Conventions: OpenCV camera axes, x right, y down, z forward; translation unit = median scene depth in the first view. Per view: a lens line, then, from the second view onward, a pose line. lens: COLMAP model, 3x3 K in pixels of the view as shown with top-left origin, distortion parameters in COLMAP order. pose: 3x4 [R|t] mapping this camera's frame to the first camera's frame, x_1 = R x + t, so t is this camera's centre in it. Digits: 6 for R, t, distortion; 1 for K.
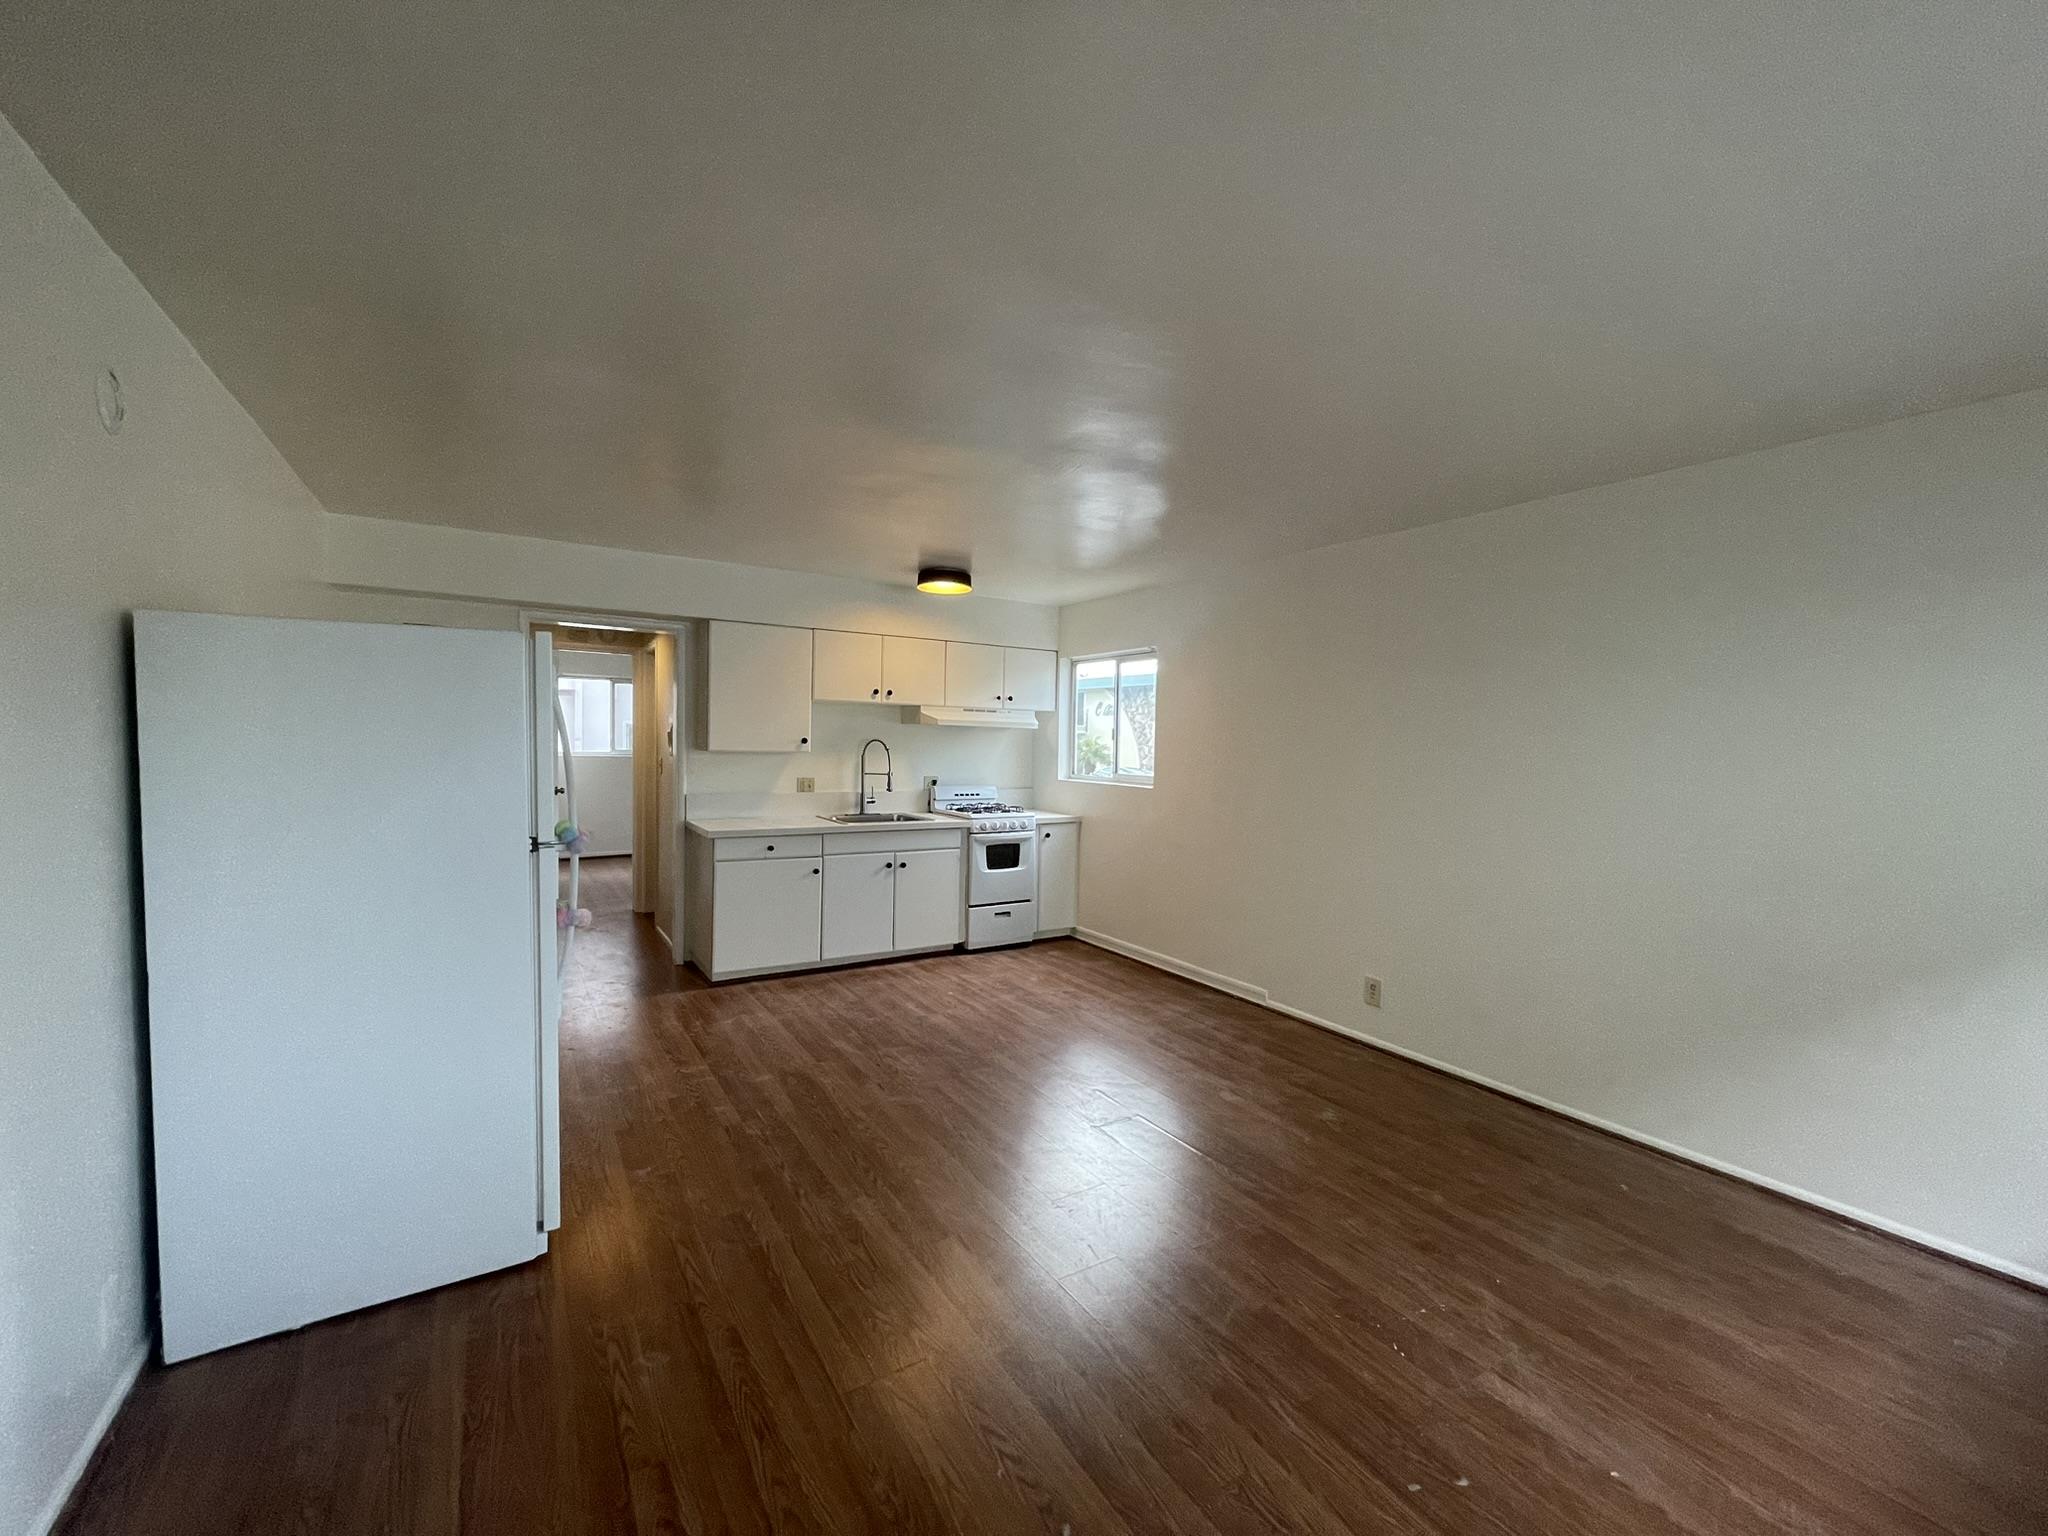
lens RADIAL K [[824.8, 0, 1025.8], [0, 824.8, 769.1], [0, 0, 1]] dist [-0.000649, -0.000122]
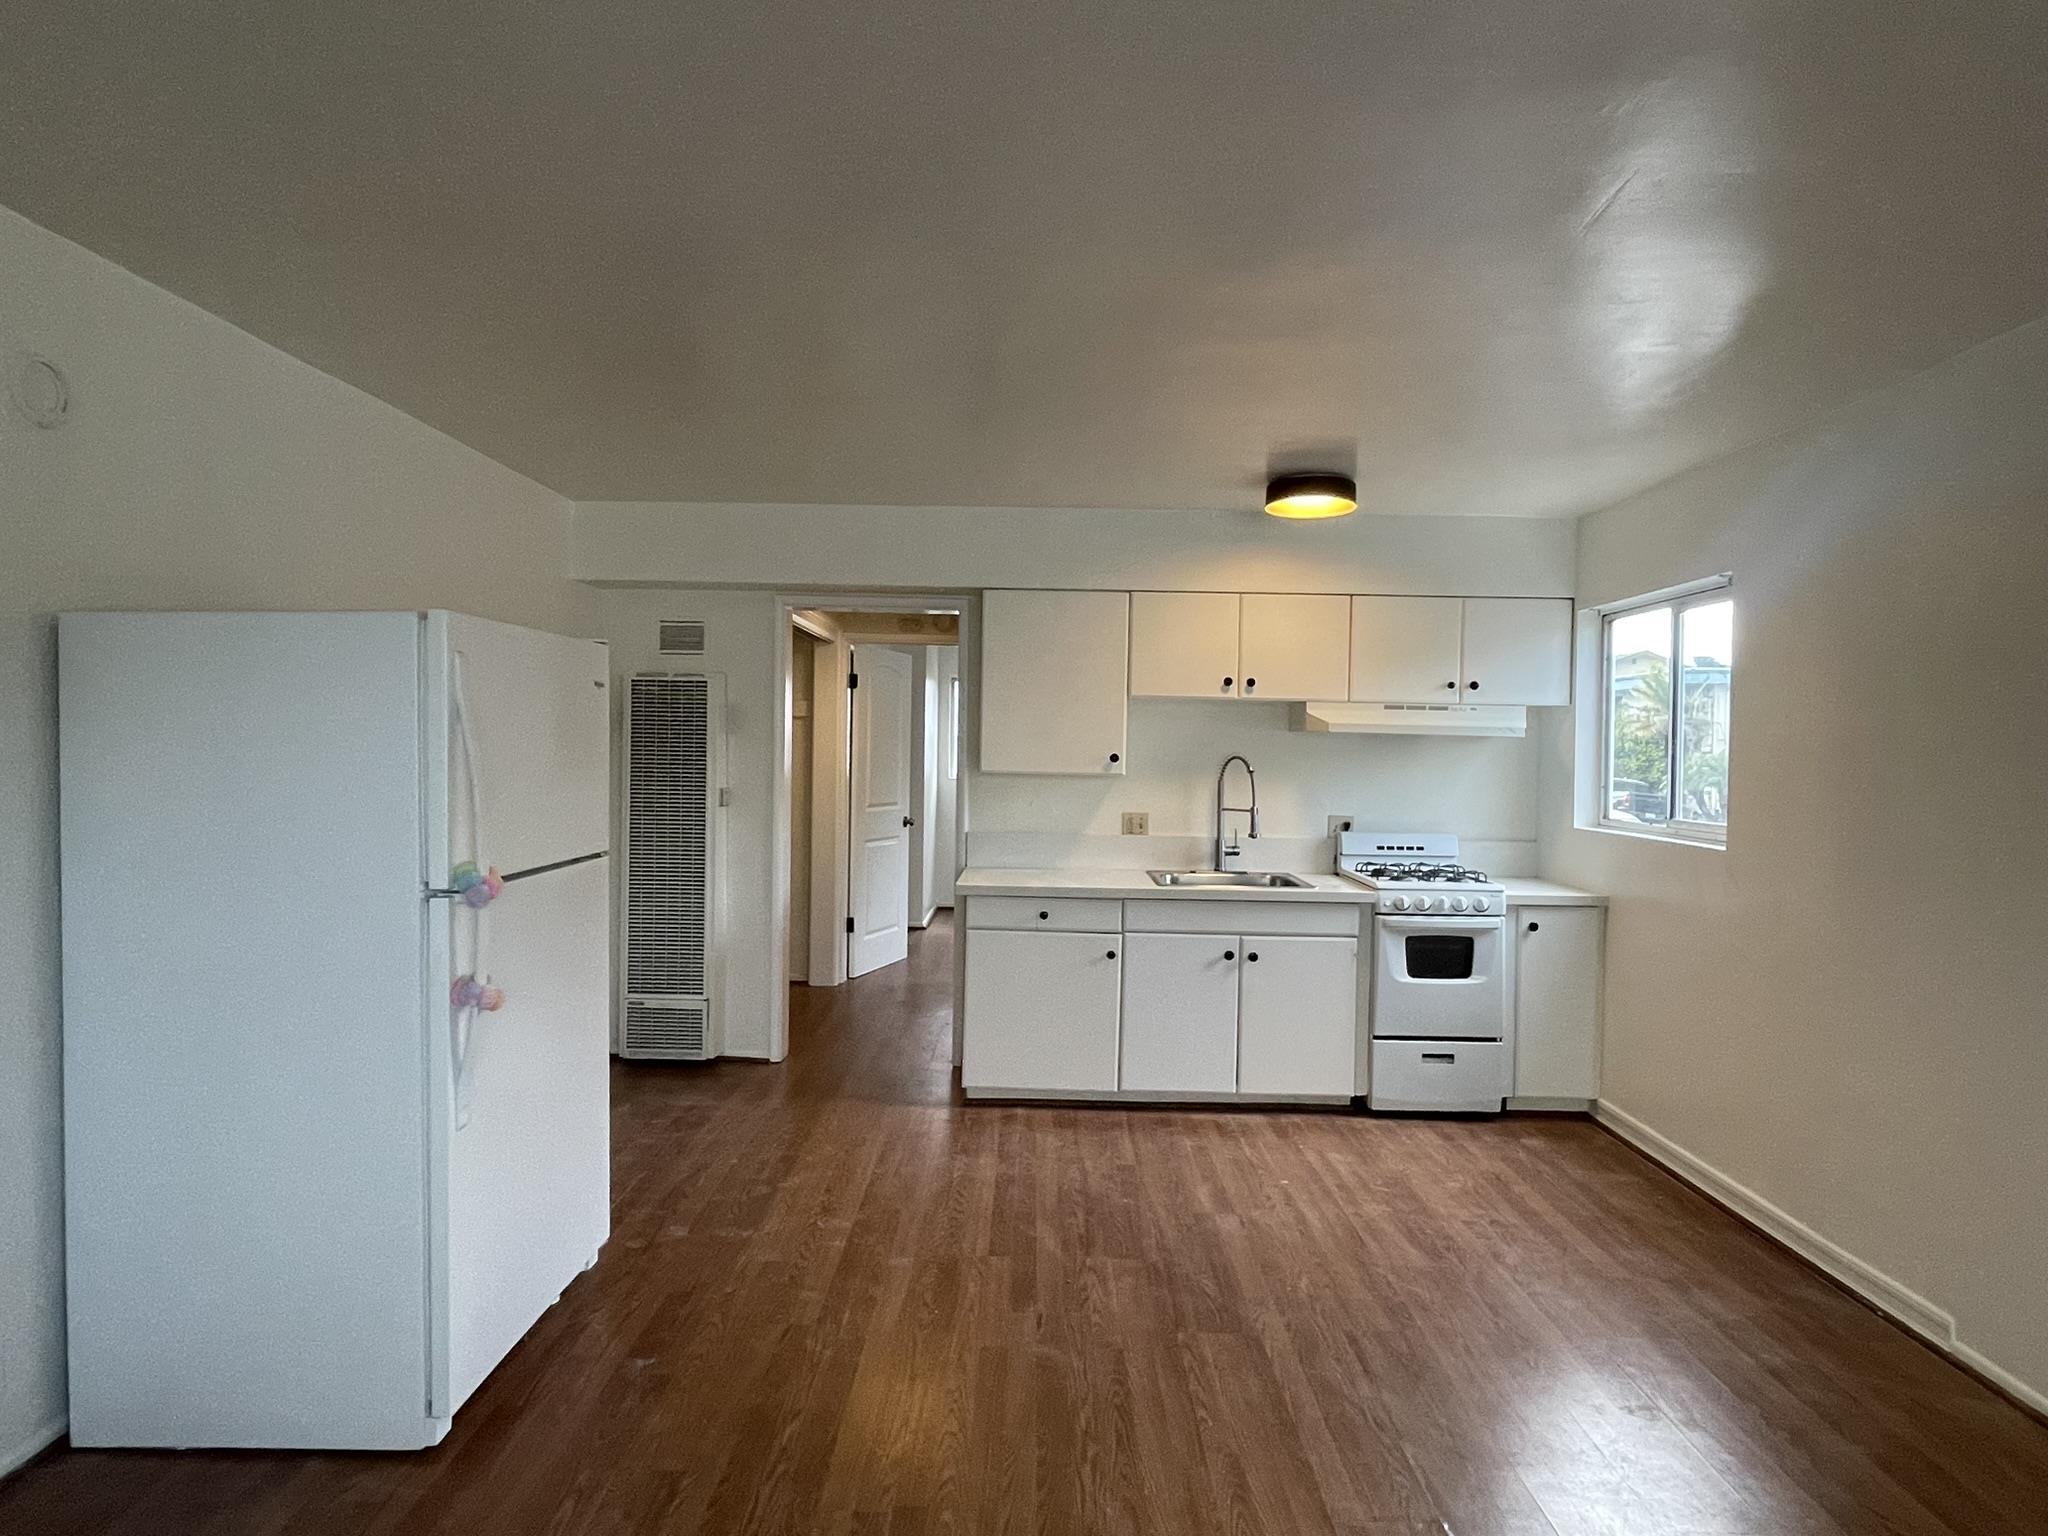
lens RADIAL K [[1150.7, 0, 1013.9], [0, 1150.7, 771.7], [0, 0, 1]] dist [-0.005056, -0.000643]
pose [[0.838282, 0.005194, -0.545212, 0.172016], [-0.018940, 0.999629, -0.019599, -0.003287], [0.544908, 0.026756, 0.838069, 0.168967]]
